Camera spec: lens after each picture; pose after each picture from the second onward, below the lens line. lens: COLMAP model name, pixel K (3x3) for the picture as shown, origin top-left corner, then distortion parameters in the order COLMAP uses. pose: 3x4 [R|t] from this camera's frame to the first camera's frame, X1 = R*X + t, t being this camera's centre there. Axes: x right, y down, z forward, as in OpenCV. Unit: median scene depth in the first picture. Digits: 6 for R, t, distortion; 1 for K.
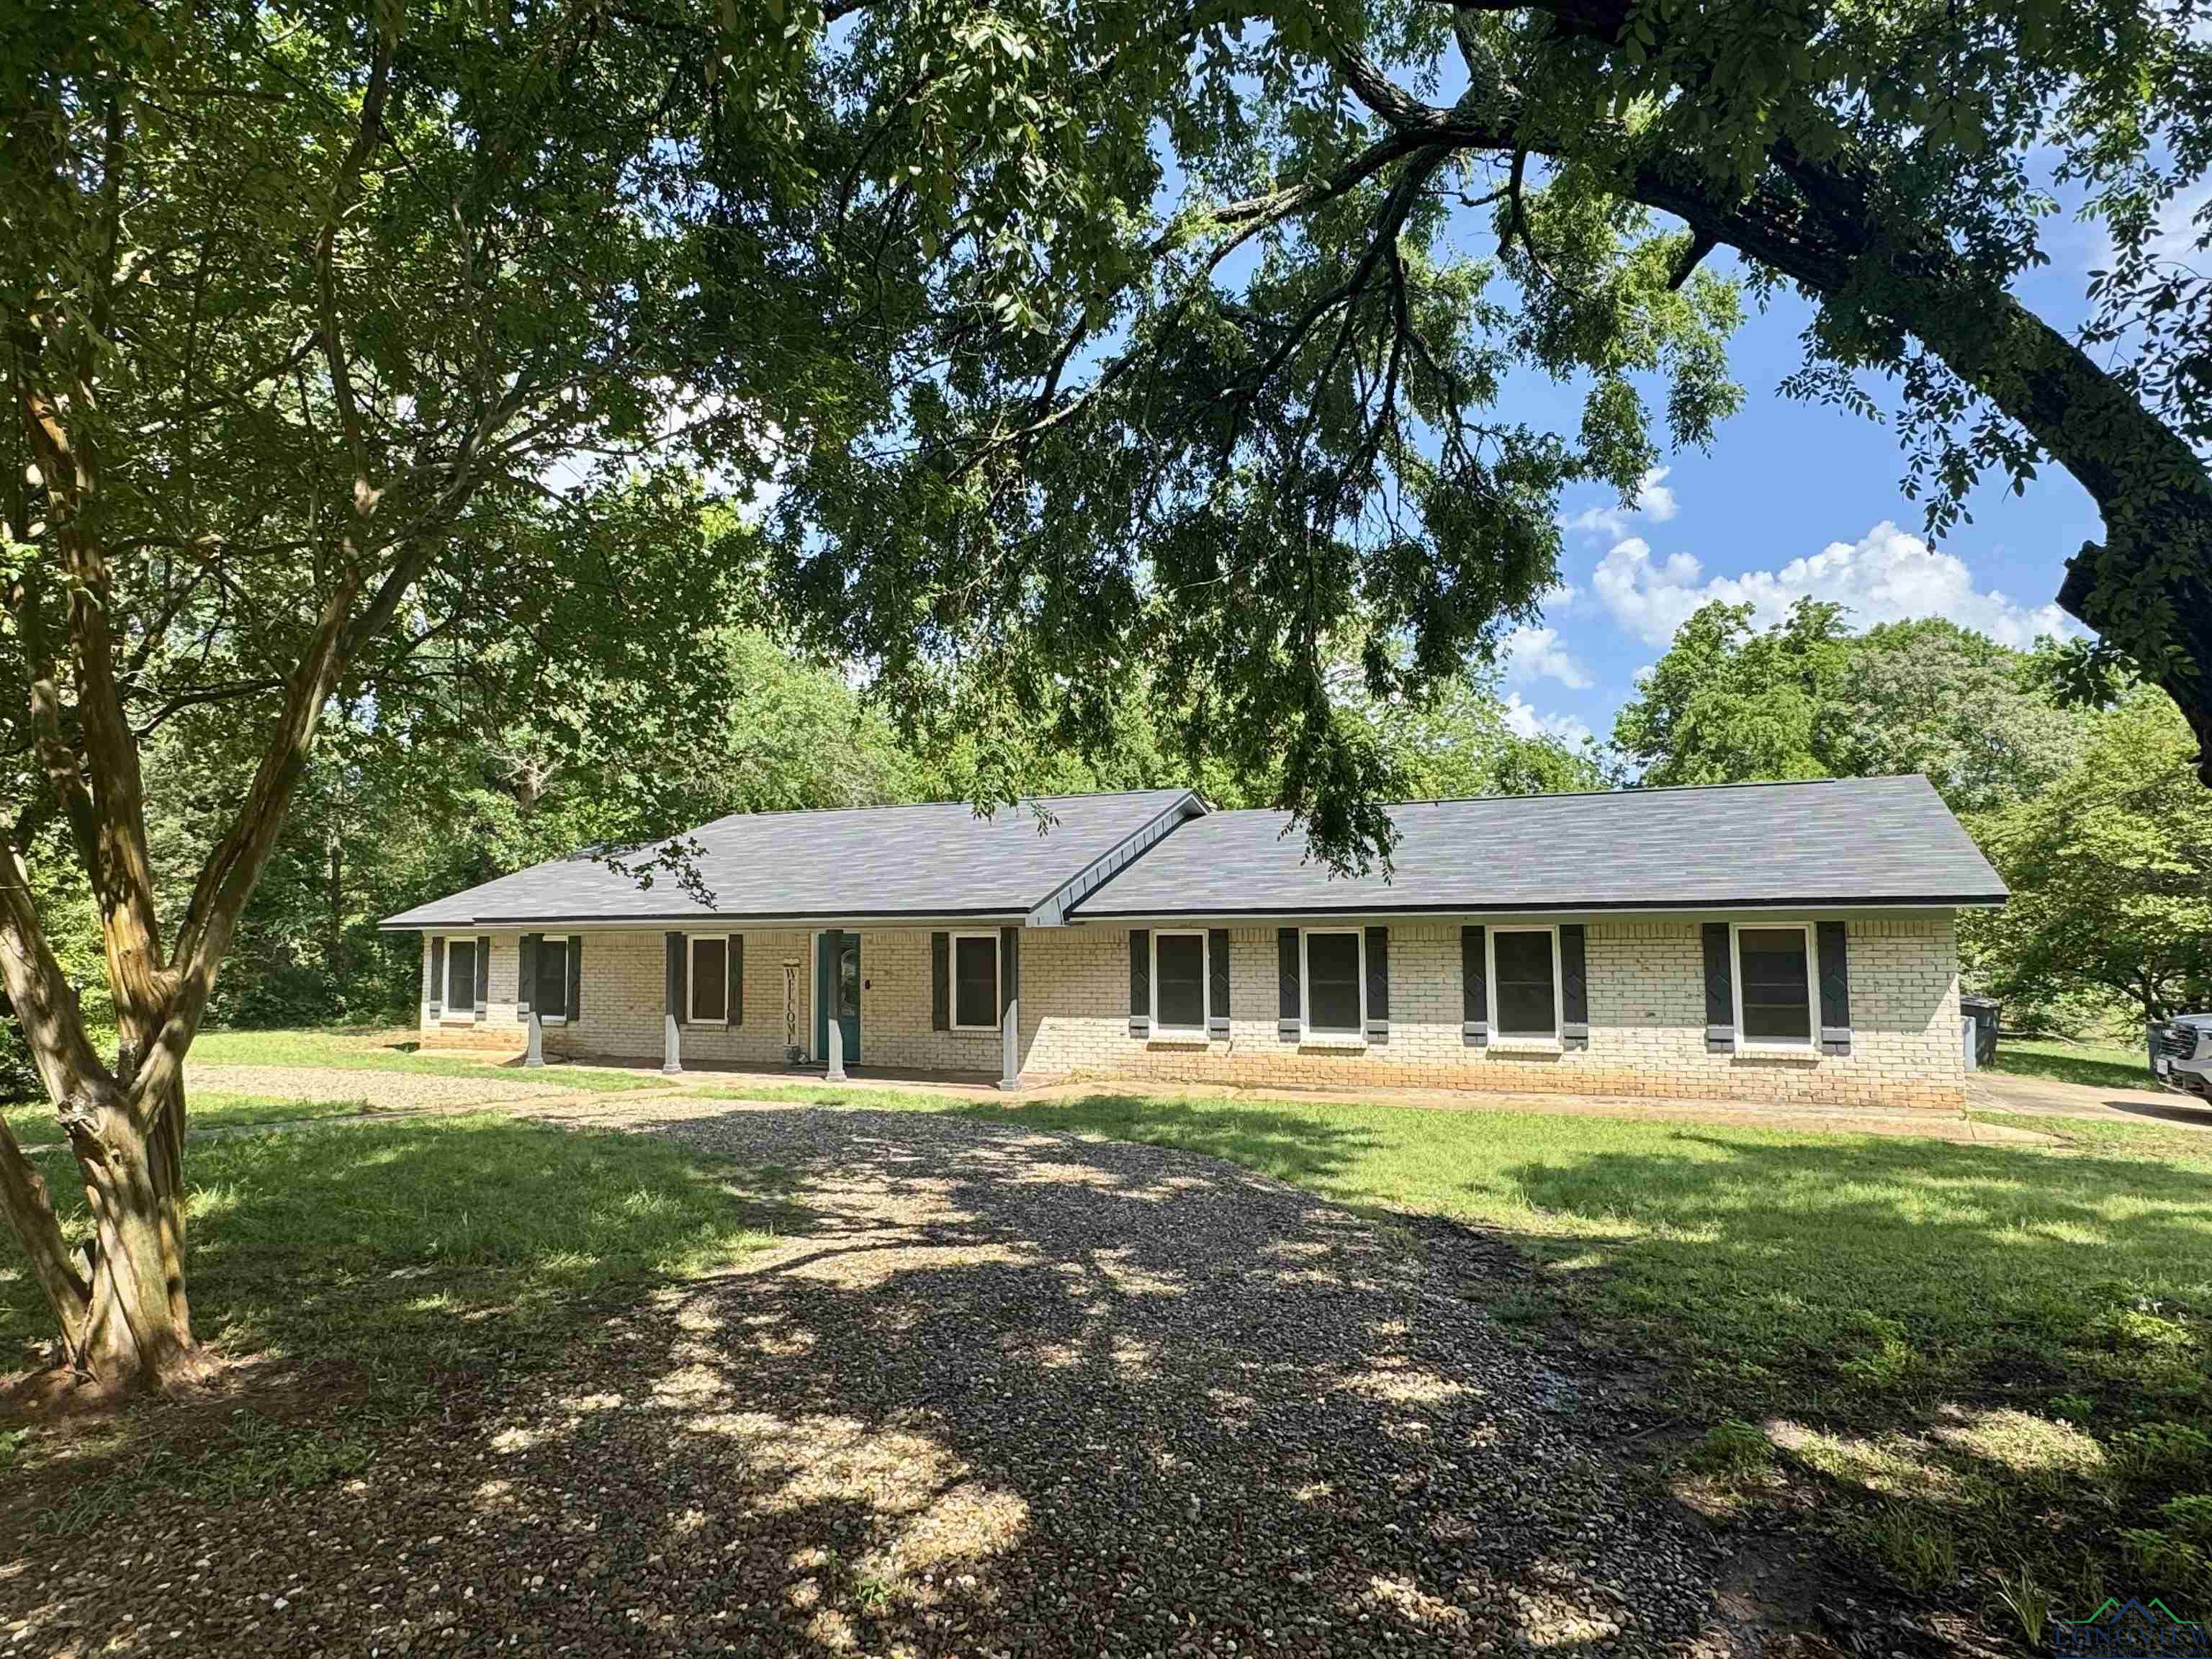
lens RADIAL K [[1372.0, 0, 1106.0], [0, 1372.0, 829.5], [0, 0, 1]] dist [-0.002393, -0.000038]
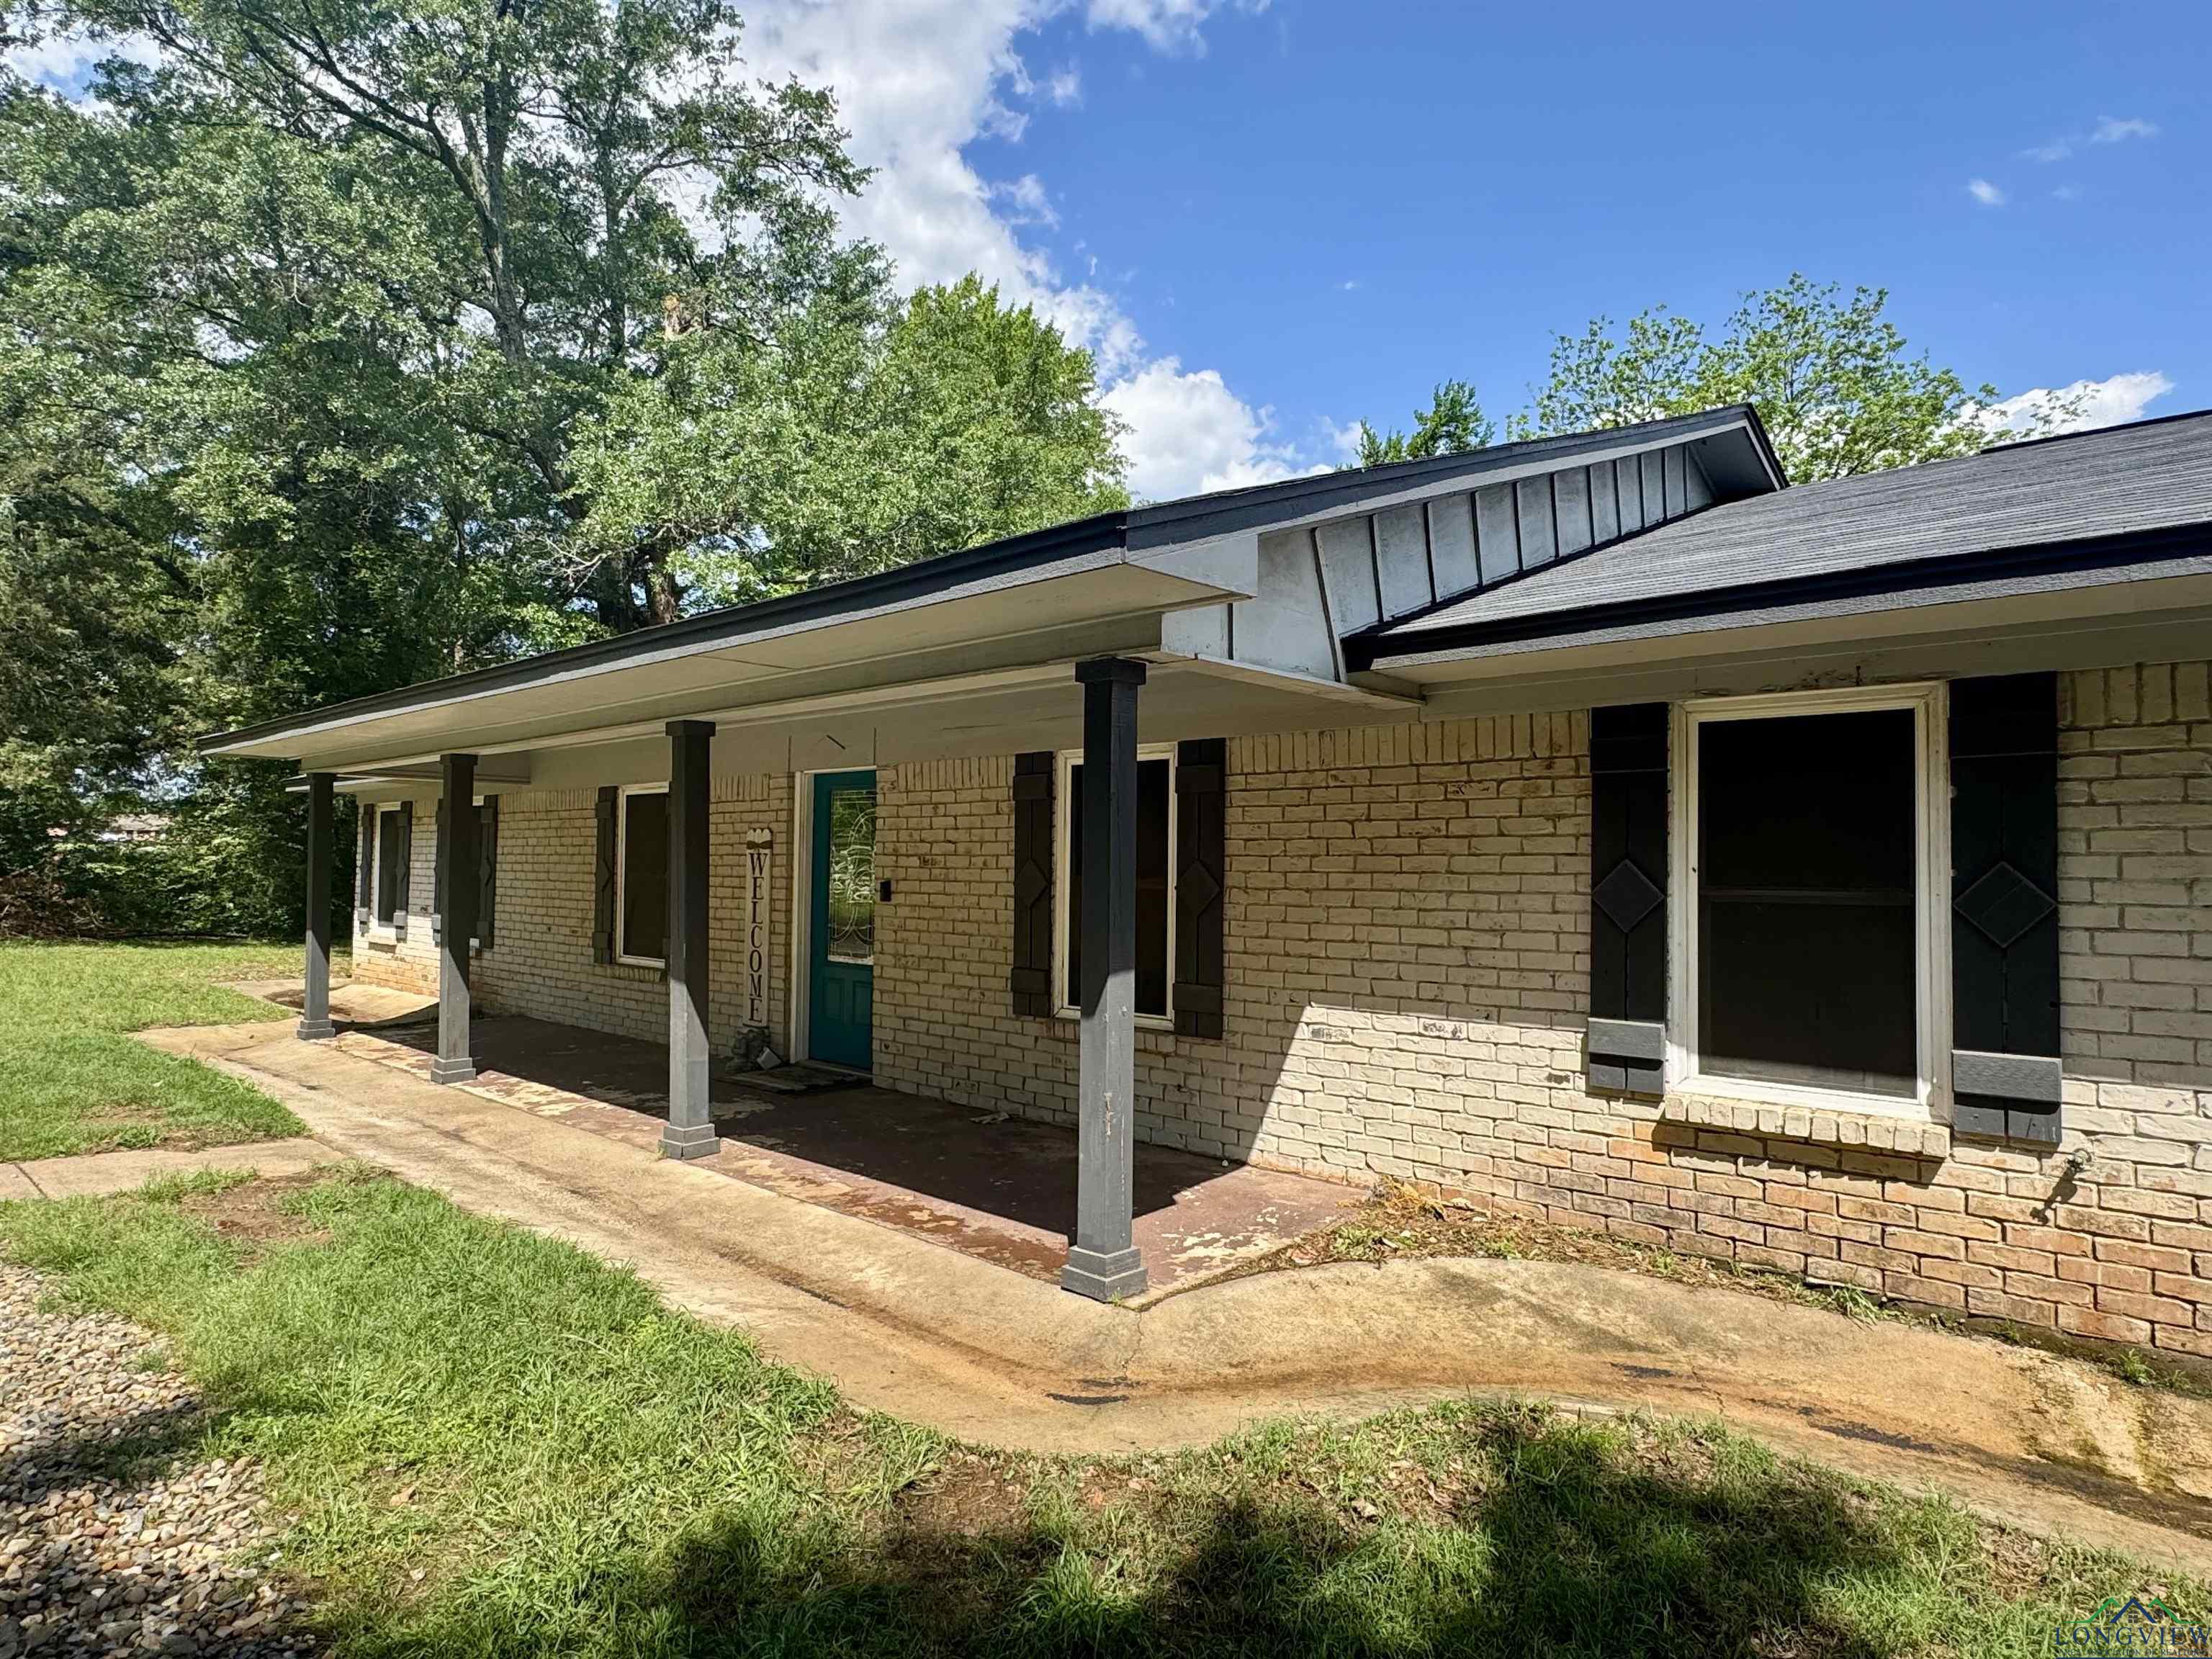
lens RADIAL K [[1270.9, 0, 1106.0], [0, 1270.9, 829.5], [0, 0, 1]] dist [-0.001224, 0.000986]
pose [[0.953400, 0.010940, -0.301510, 0.001818], [0.001793, 0.999119, 0.041921, 0.091382], [0.301703, -0.040508, 0.952541, 0.763734]]
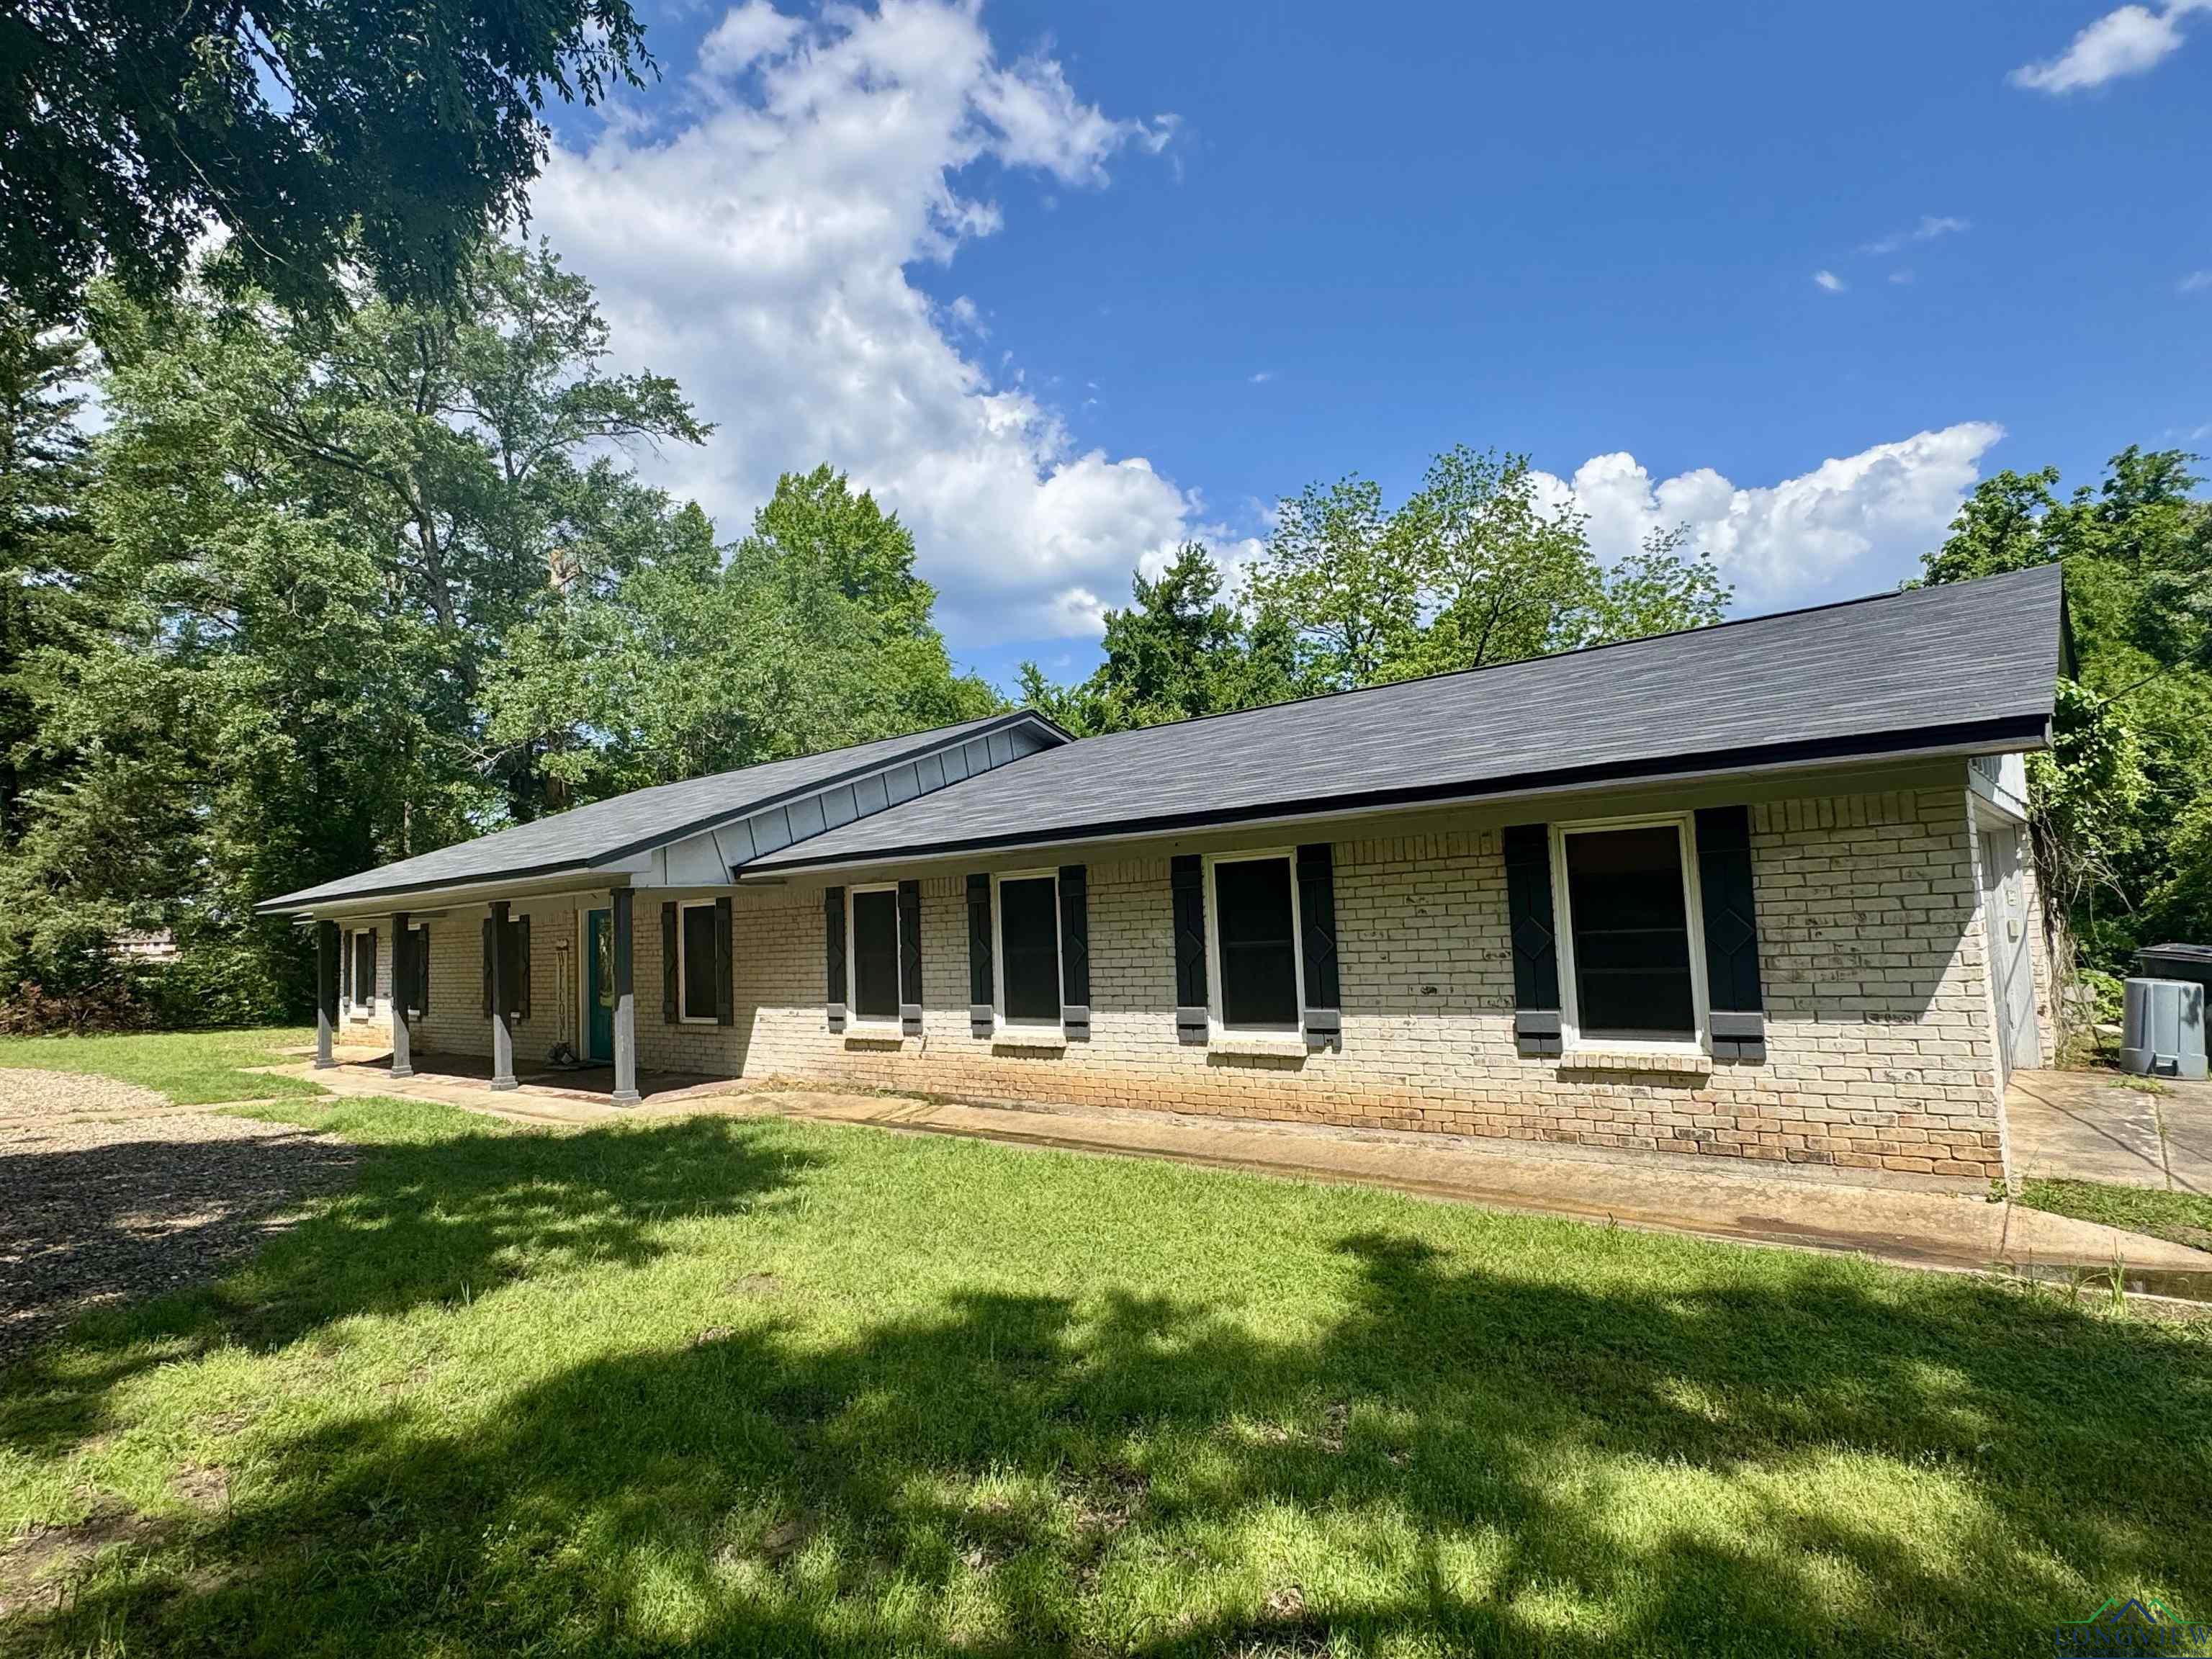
lens RADIAL K [[1260.9, 0, 1106.0], [0, 1260.9, 829.5], [0, 0, 1]] dist [-0.000085, 0.000738]
pose [[0.960348, -0.051512, -0.274005, 0.371999], [0.051814, 0.998638, -0.006143, 0.056629], [0.273949, -0.008298, 0.961709, 0.405115]]
